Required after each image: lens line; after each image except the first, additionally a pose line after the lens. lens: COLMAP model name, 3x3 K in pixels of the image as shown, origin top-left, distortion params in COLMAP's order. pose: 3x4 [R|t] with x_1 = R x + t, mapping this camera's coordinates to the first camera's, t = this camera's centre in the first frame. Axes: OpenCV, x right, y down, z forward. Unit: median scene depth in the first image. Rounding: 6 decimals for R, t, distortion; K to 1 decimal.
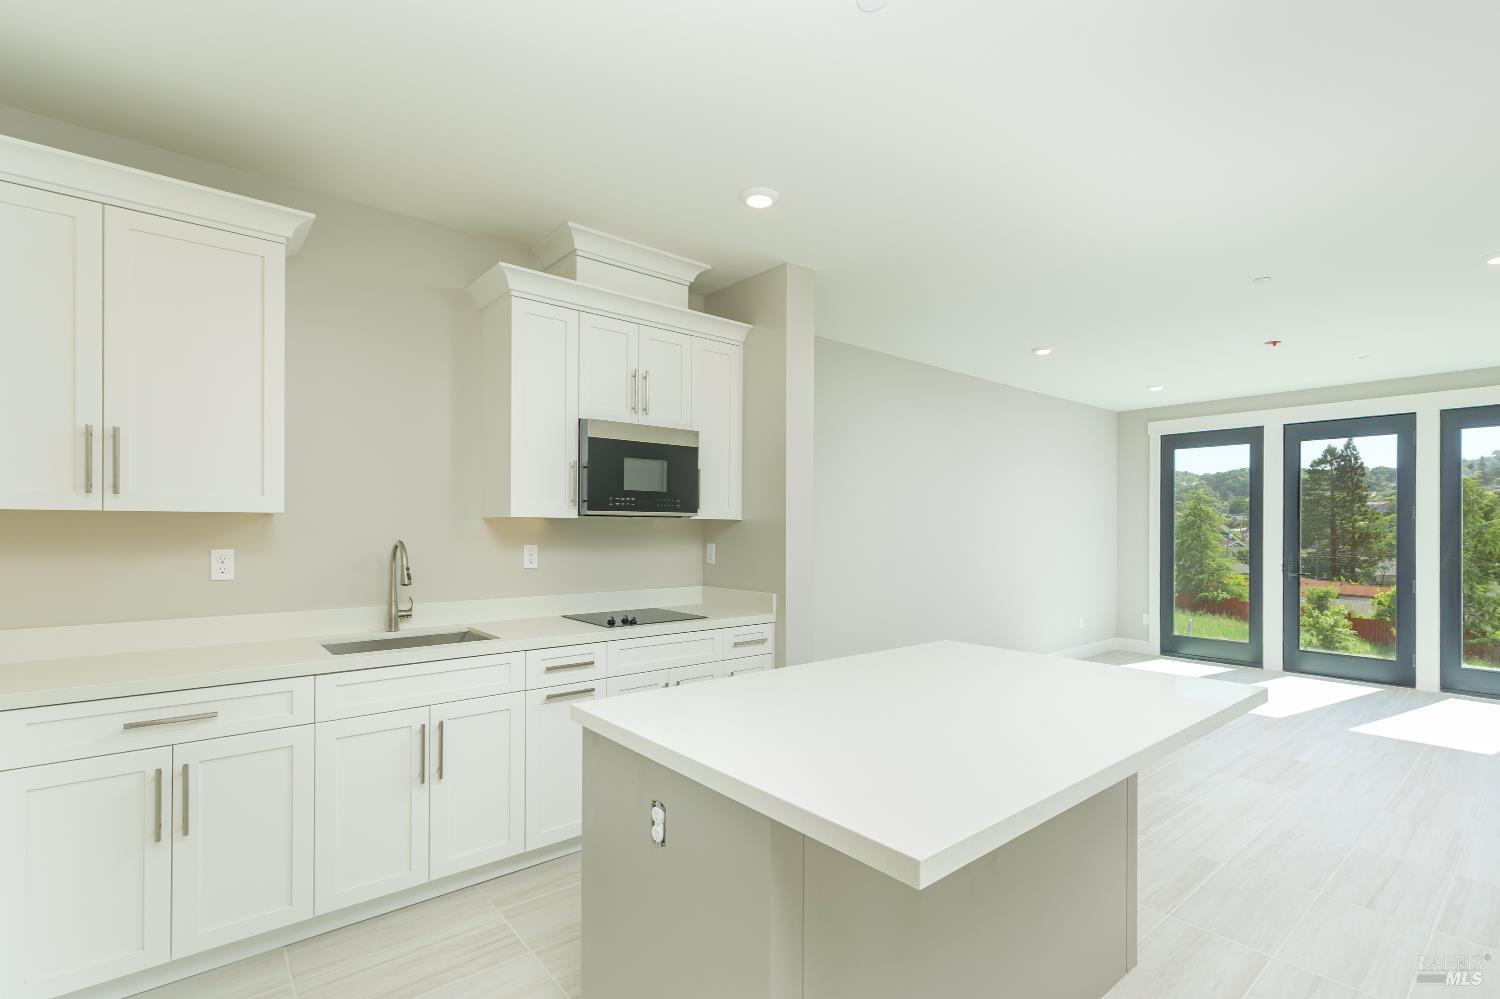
lens RADIAL K [[696.3, 0, 782.2], [0, 696.3, 528.5], [0, 0, 1]] dist [-0.002667, 0.002184]
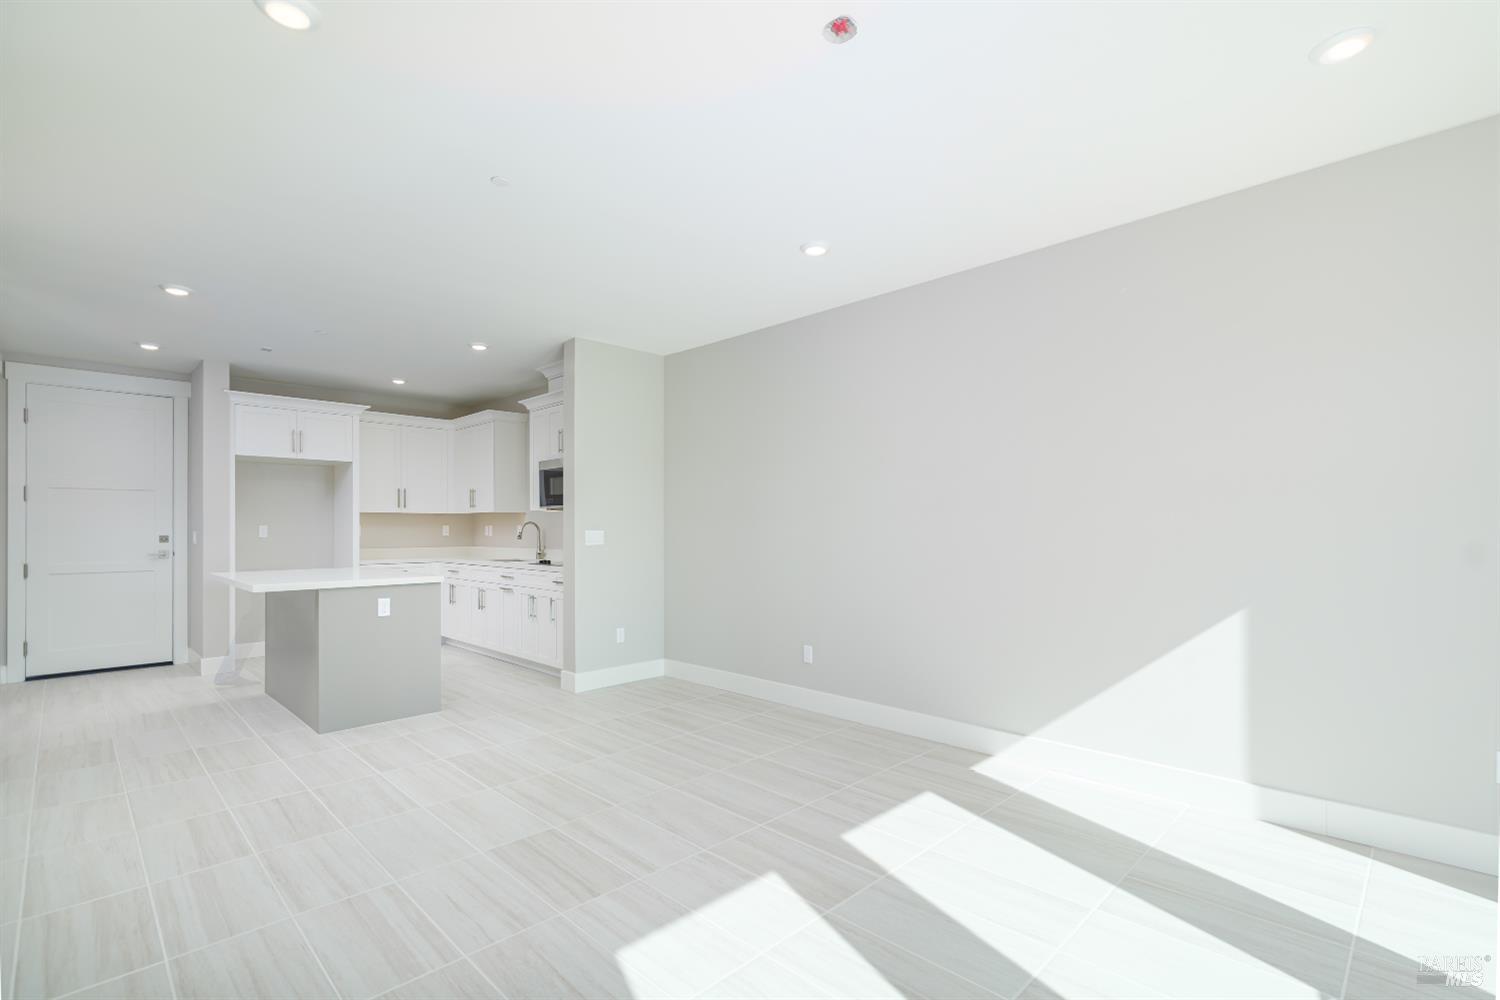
lens RADIAL K [[696.3, 0, 753.6], [0, 696.3, 515.6], [0, 0, 1]] dist [-0.002667, 0.002184]
pose [[0.059797, -0.016140, -0.998080, 1.755954], [0.004727, 0.999863, -0.015886, 0.035968], [0.998199, -0.003768, 0.059866, 1.475385]]
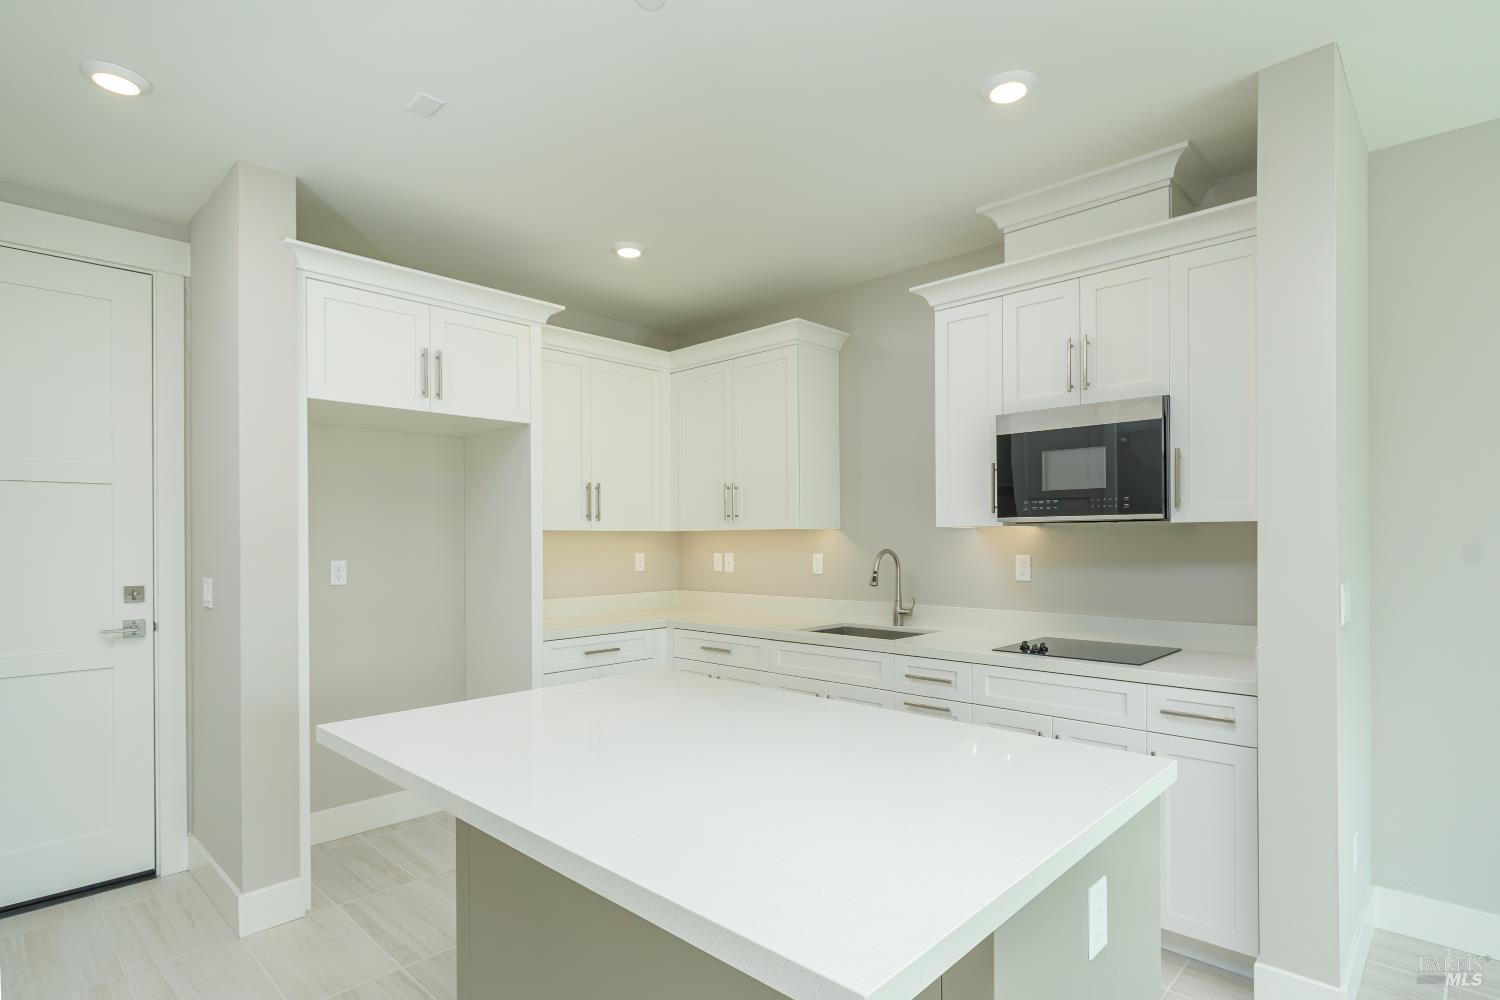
lens RADIAL K [[771.0, 0, 736.1], [0, 771.0, 533.5], [0, 0, 1]] dist [0.000186, 0.000464]
pose [[0.074348, -0.008746, -0.997194, 0.669116], [0.007525, 0.999938, -0.008209, 0.000263], [0.997204, -0.006894, 0.074409, 0.574600]]
